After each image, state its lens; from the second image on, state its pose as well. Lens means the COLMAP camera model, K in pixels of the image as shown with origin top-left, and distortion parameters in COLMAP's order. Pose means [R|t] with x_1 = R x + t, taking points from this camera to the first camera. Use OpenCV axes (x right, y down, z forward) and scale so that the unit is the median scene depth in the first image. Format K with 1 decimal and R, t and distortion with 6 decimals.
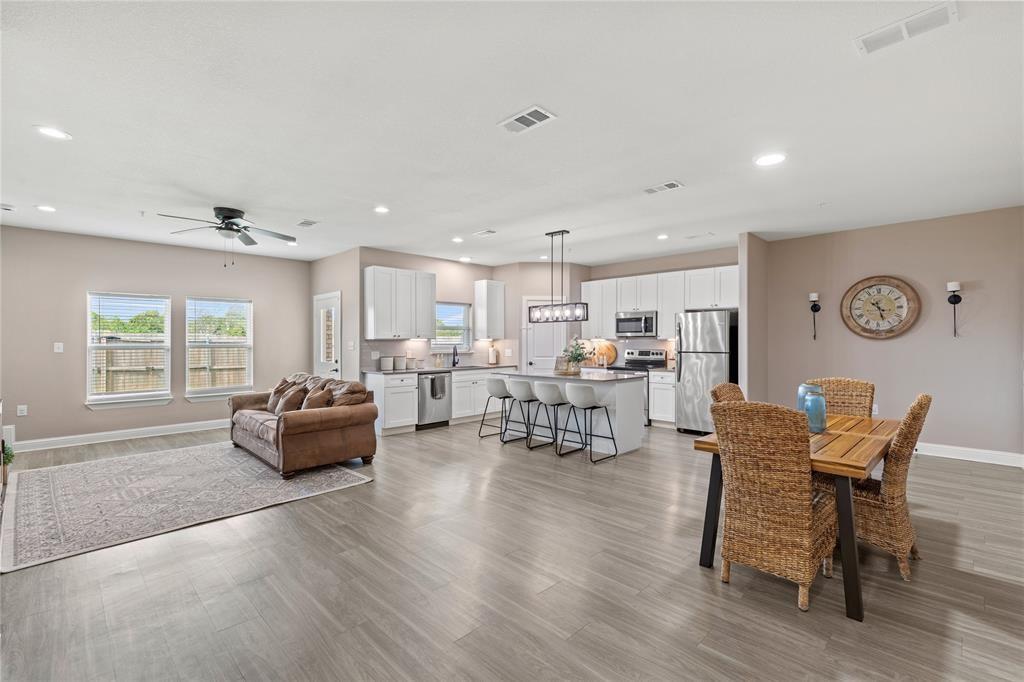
lens RADIAL K [[457.9, 0, 521.9], [0, 457.9, 343.8], [0, 0, 1]] dist [0.002484, 0.000515]
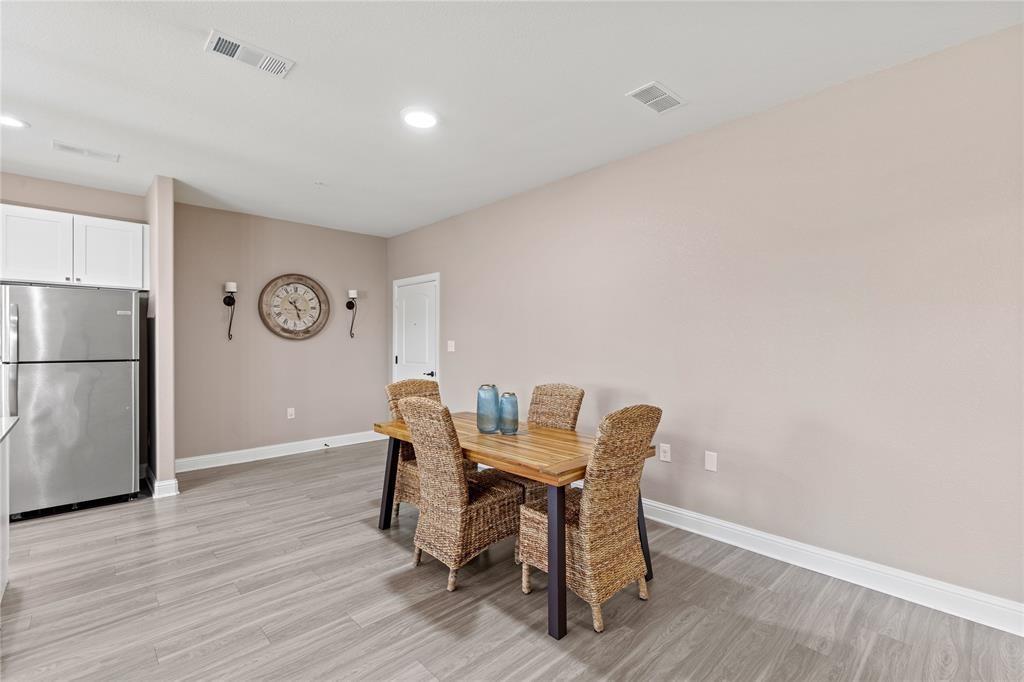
lens RADIAL K [[457.9, 0, 521.9], [0, 457.9, 343.8], [0, 0, 1]] dist [0.002484, 0.000515]
pose [[0.028724, -0.002063, 0.999585, -0.136575], [0.004725, 0.999987, 0.001928, -0.000701], [-0.999576, 0.004667, 0.028733, 0.393409]]
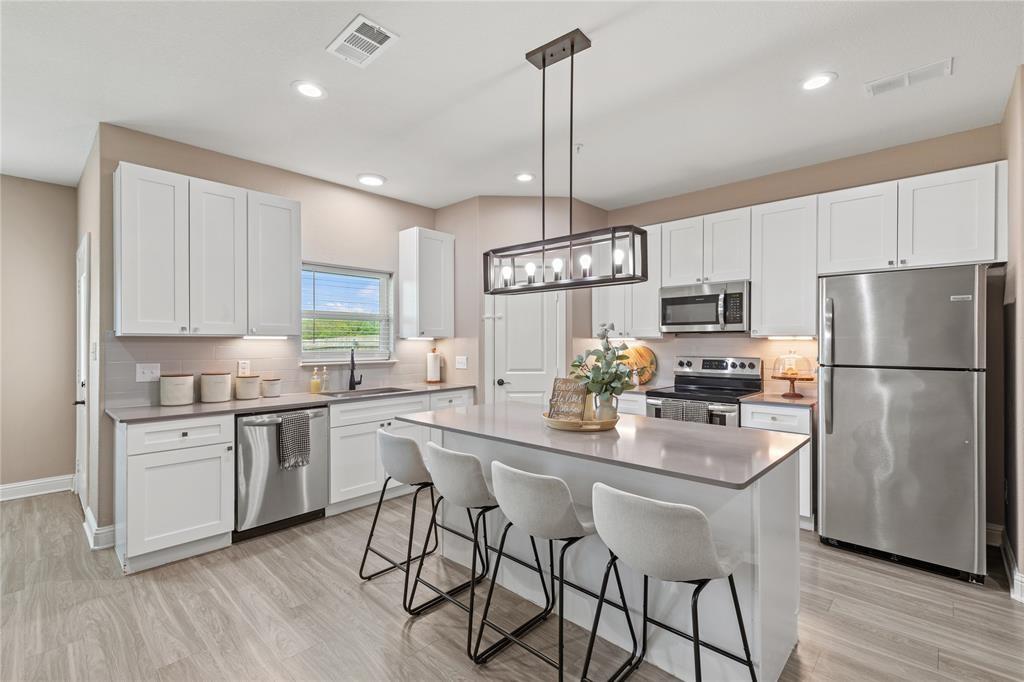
lens RADIAL K [[457.9, 0, 521.9], [0, 457.9, 343.8], [0, 0, 1]] dist [0.002484, 0.000515]
pose [[0.999422, -0.000120, 0.034005, 0.030123], [0.000212, 0.999996, -0.002689, -0.001489], [-0.034005, 0.002695, 0.999418, 0.526443]]
